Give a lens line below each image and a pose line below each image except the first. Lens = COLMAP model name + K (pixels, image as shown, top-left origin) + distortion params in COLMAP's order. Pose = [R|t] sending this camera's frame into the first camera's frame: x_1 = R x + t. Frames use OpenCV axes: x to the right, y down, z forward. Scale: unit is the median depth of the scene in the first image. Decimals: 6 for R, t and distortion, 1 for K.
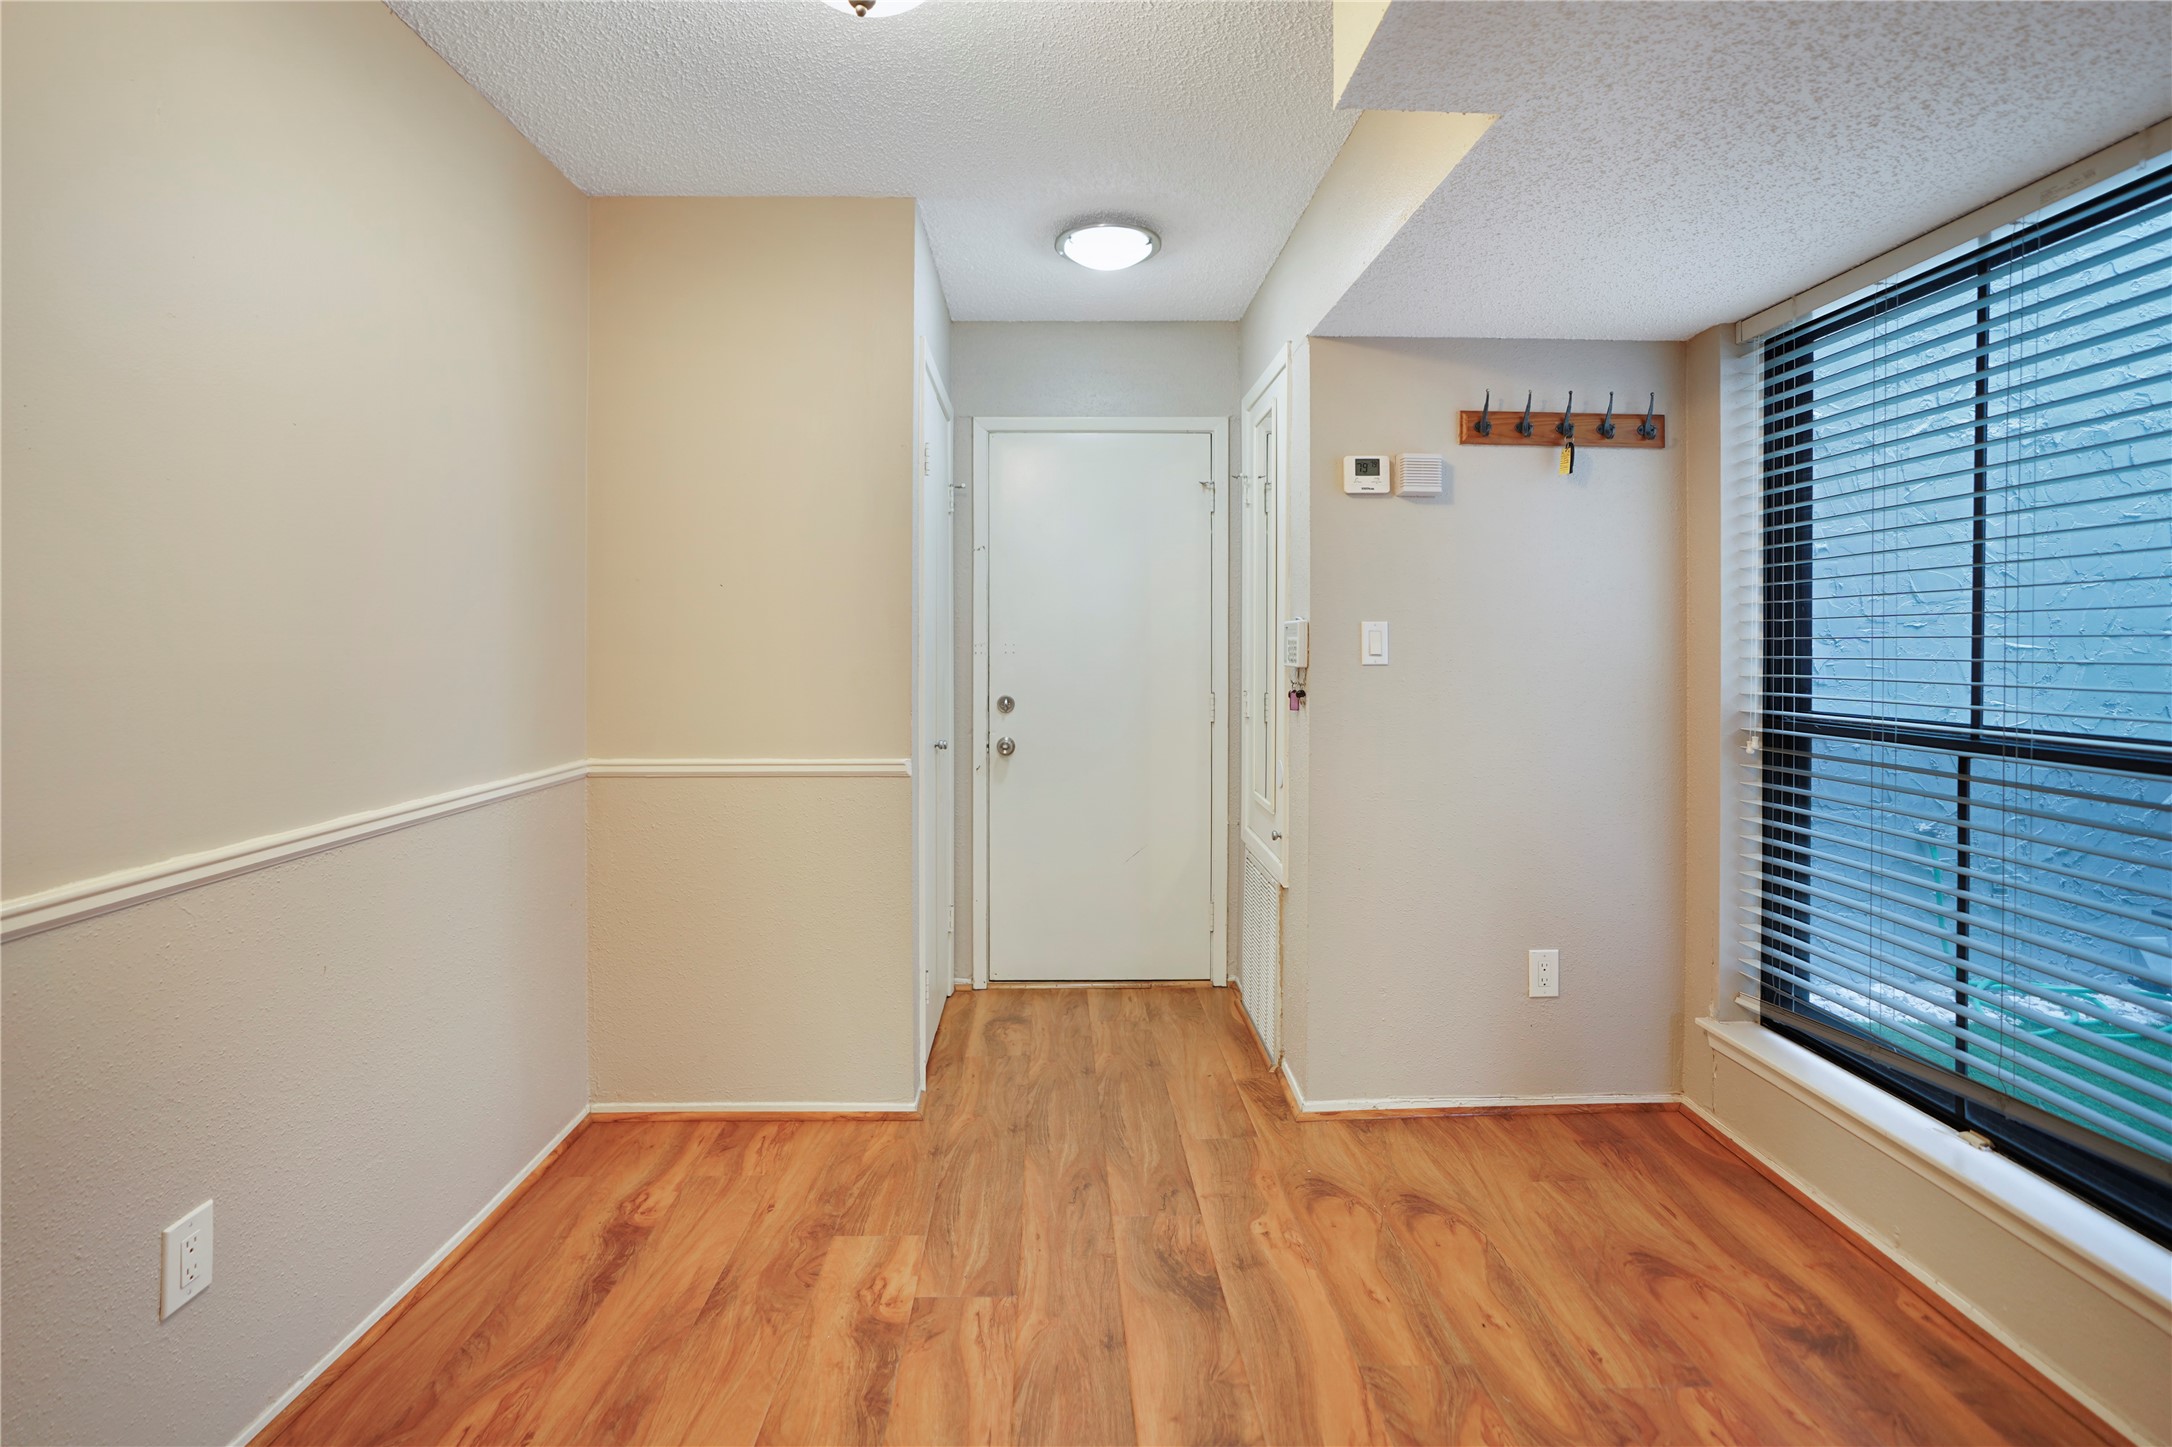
lens RADIAL K [[1039.4, 0, 1086.0], [0, 1039.4, 723.5], [0, 0, 1]] dist [-0.056738, 0.021498]
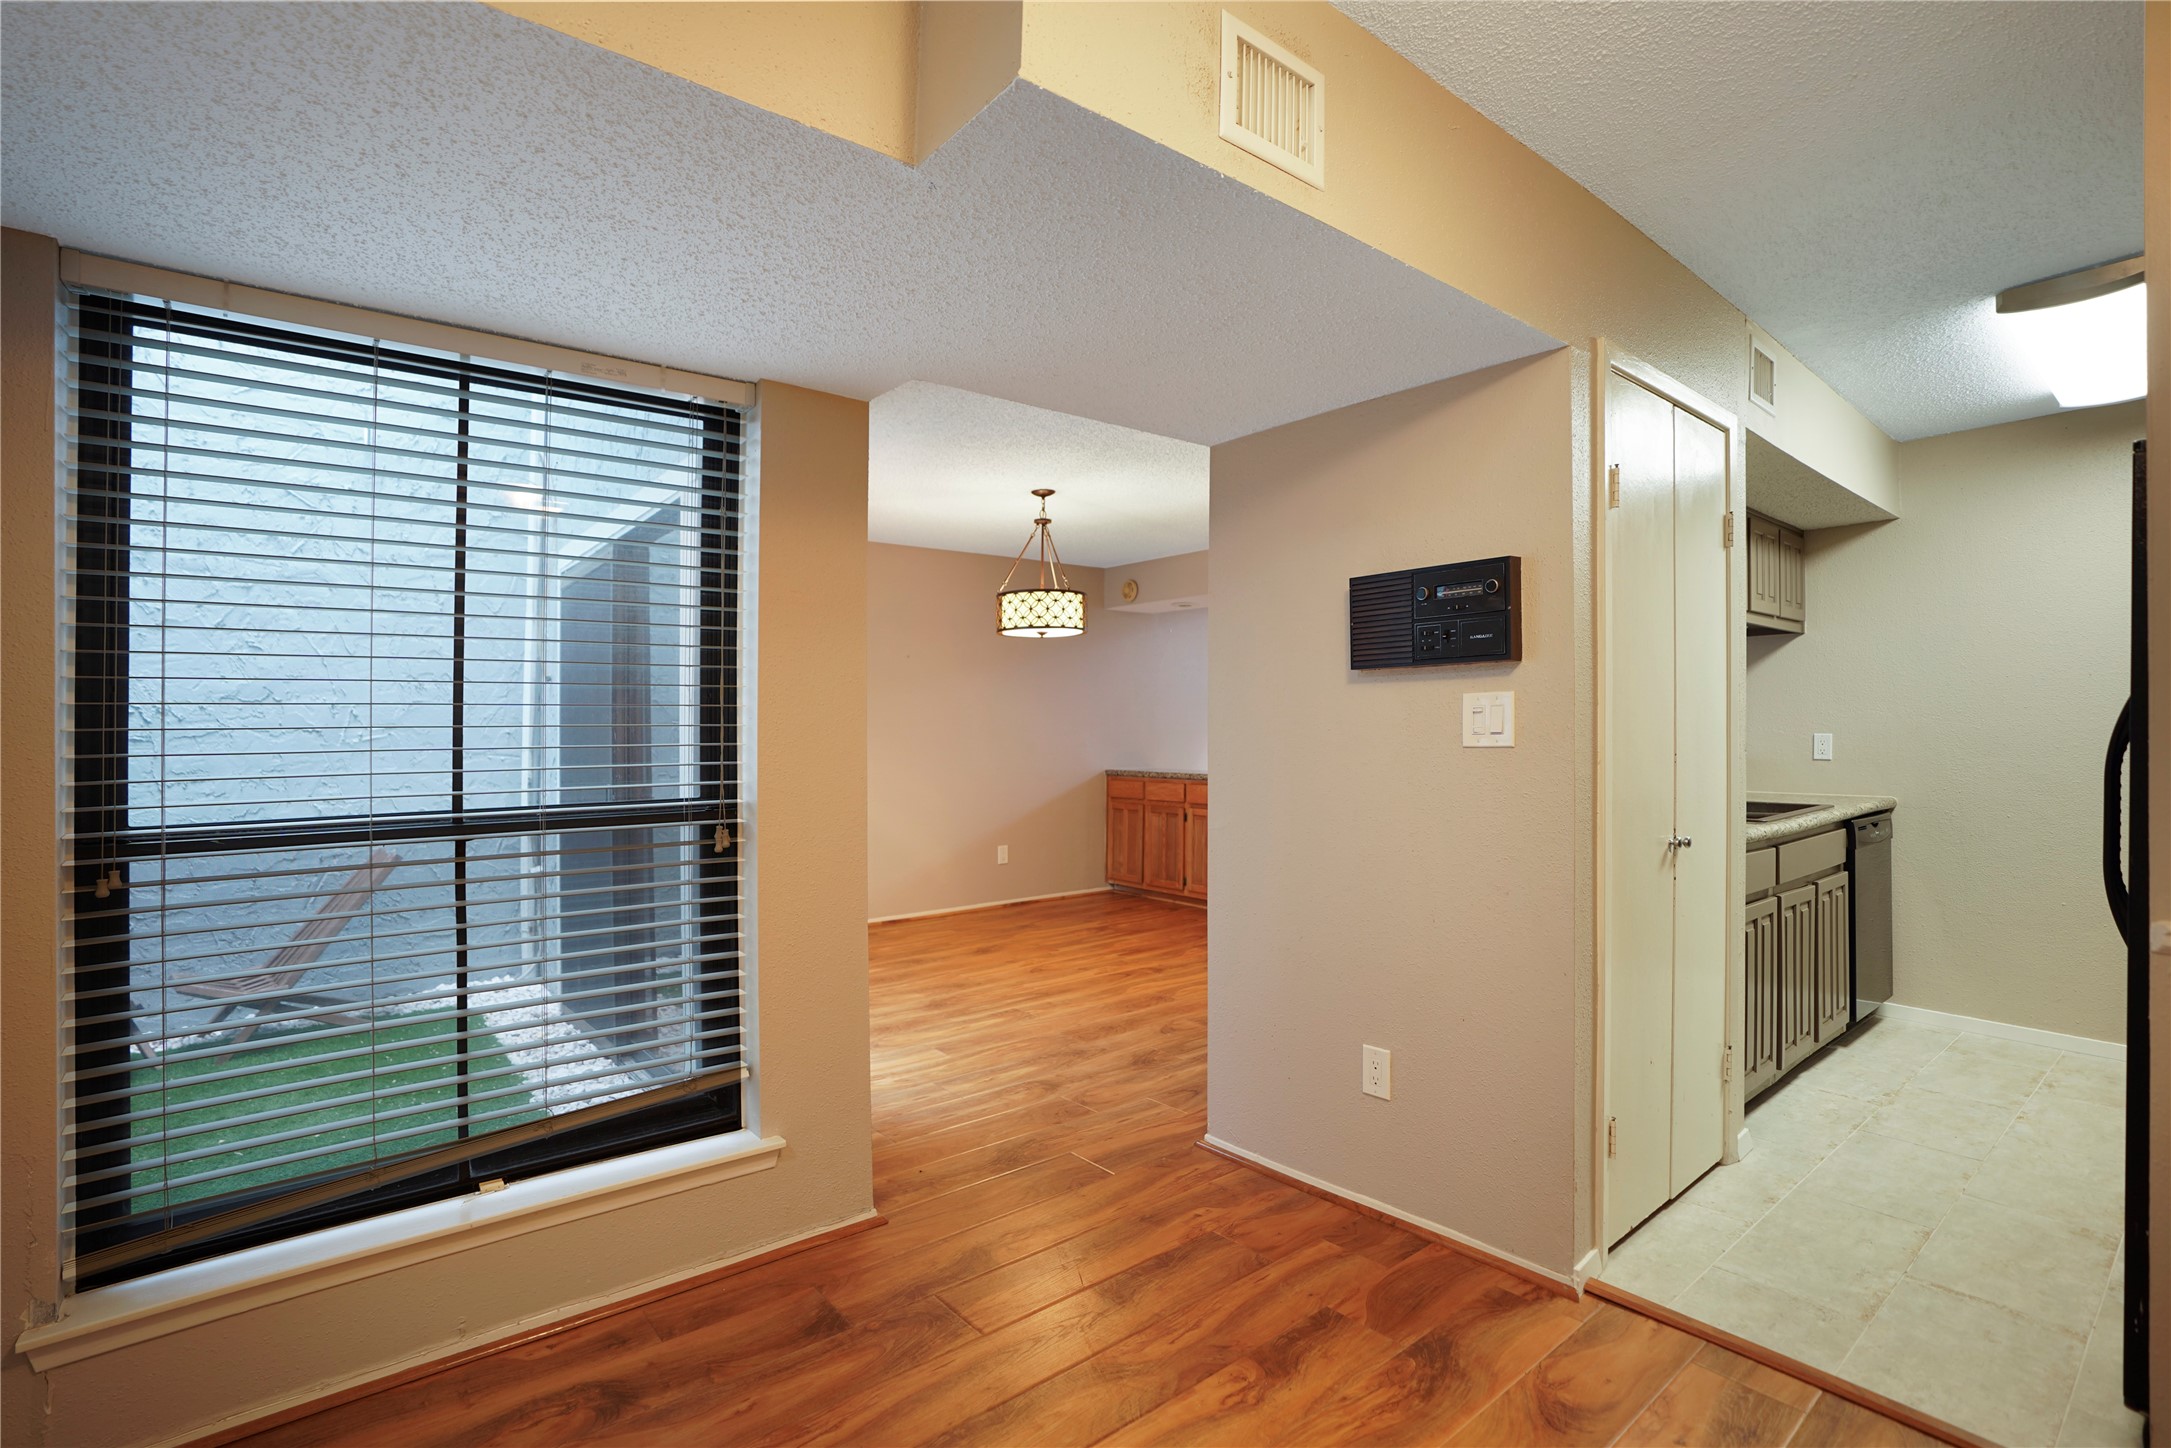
lens RADIAL K [[1012.5, 0, 1085.5], [0, 1012.5, 724.0], [0, 0, 1]] dist [-0.069588, 0.027165]
pose [[-0.620945, -0.013147, 0.783744, -0.342527], [0.056587, 0.996499, 0.061548, -0.114721], [-0.781809, 0.082567, -0.618027, 1.116661]]
